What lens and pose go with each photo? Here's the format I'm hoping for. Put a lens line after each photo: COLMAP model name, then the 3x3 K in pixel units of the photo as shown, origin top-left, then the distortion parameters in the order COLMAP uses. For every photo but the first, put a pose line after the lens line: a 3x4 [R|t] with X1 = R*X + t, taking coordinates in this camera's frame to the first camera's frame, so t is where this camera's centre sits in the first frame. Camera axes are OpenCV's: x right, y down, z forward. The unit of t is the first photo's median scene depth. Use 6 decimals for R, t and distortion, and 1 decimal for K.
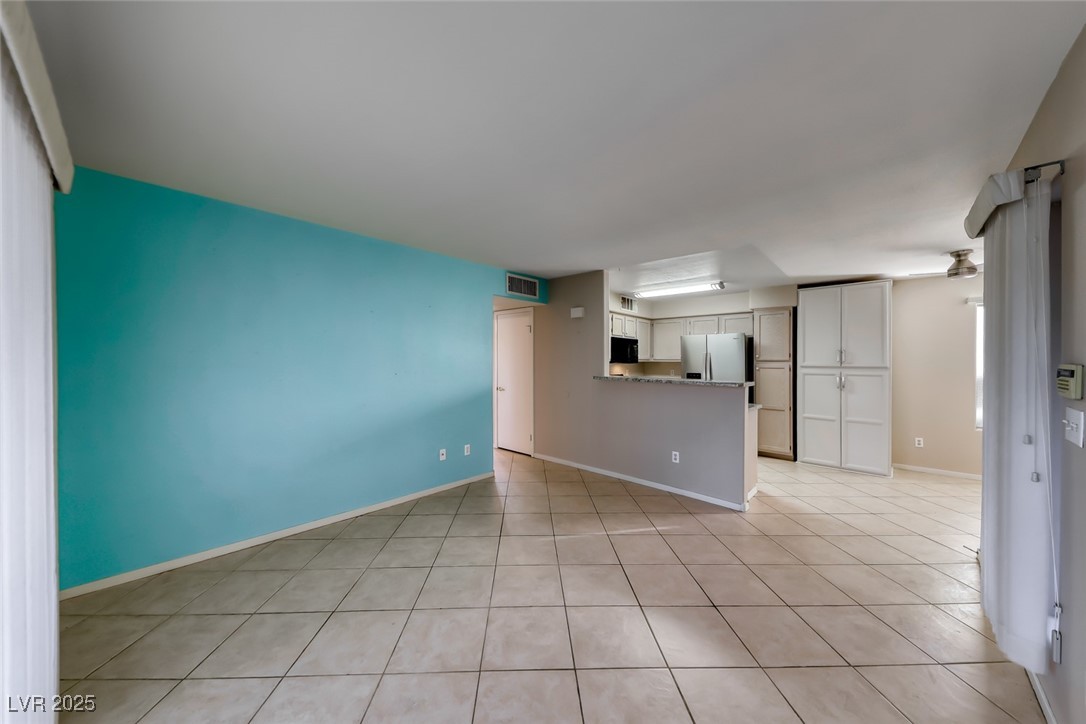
lens RADIAL K [[377.8, 0, 540.4], [0, 377.8, 357.2], [0, 0, 1]] dist [0.024643, -0.000030]
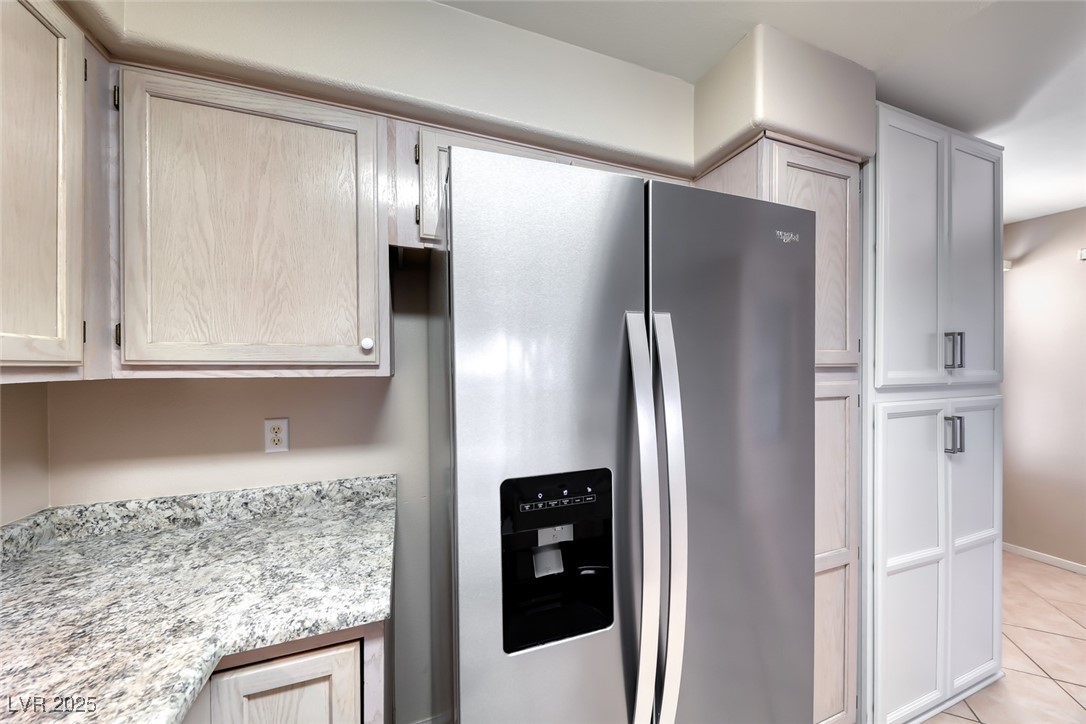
lens RADIAL K [[374.5, 0, 540.1], [0, 374.5, 365.6], [0, 0, 1]] dist [-0.000881, -0.000203]
pose [[0.458491, -0.013123, 0.888602, 0.335631], [-0.003423, 0.999857, 0.016532, 0.004765], [-0.888693, -0.010621, 0.458380, 1.093224]]
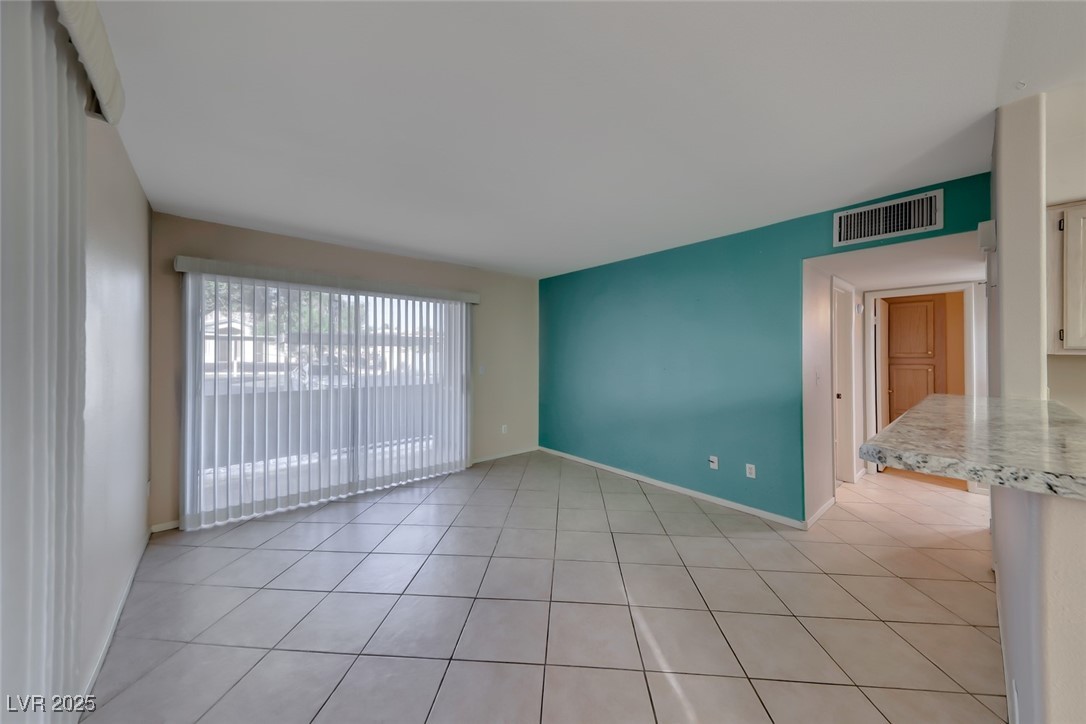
lens RADIAL K [[376.0, 0, 544.9], [0, 376.0, 353.3], [0, 0, 1]] dist [0.000302, -0.000040]
pose [[-0.110341, -0.010648, -0.993837, 0.502131], [0.003030, 0.999934, -0.011050, 0.007689], [0.993889, -0.004231, -0.110301, 0.531612]]
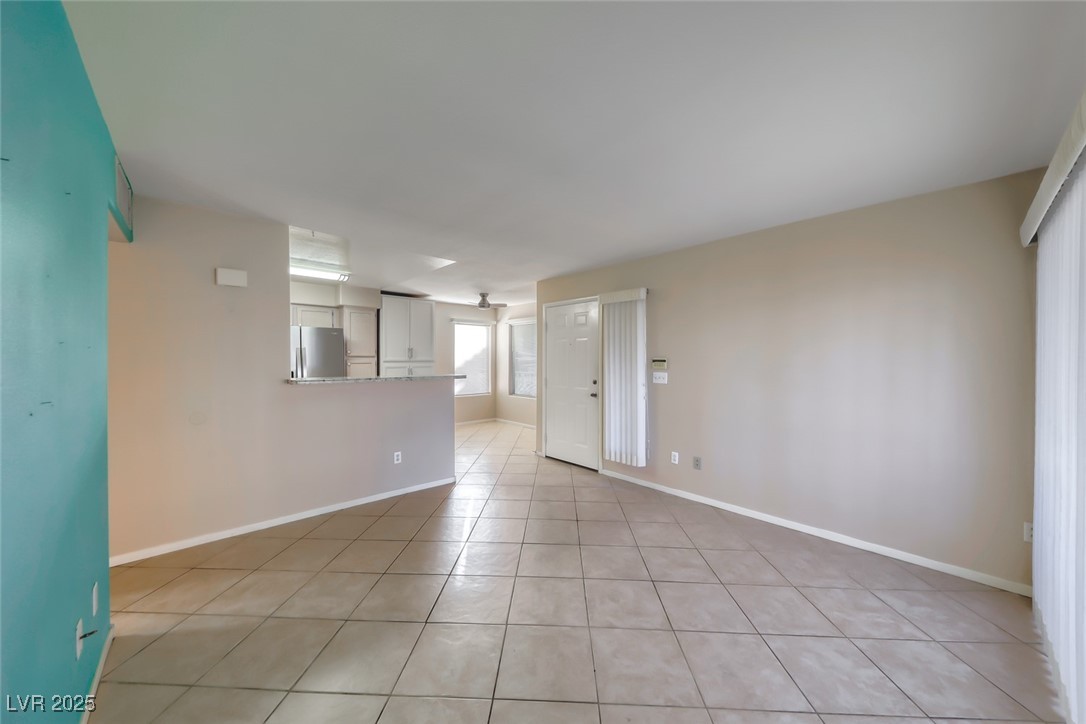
lens RADIAL K [[377.8, 0, 540.4], [0, 377.8, 357.2], [0, 0, 1]] dist [0.024643, -0.000030]
pose [[0.086049, -0.007613, 0.996262, -0.430823], [-0.009105, 0.999923, 0.008427, -0.002198], [-0.996249, -0.009796, 0.085973, 0.423347]]
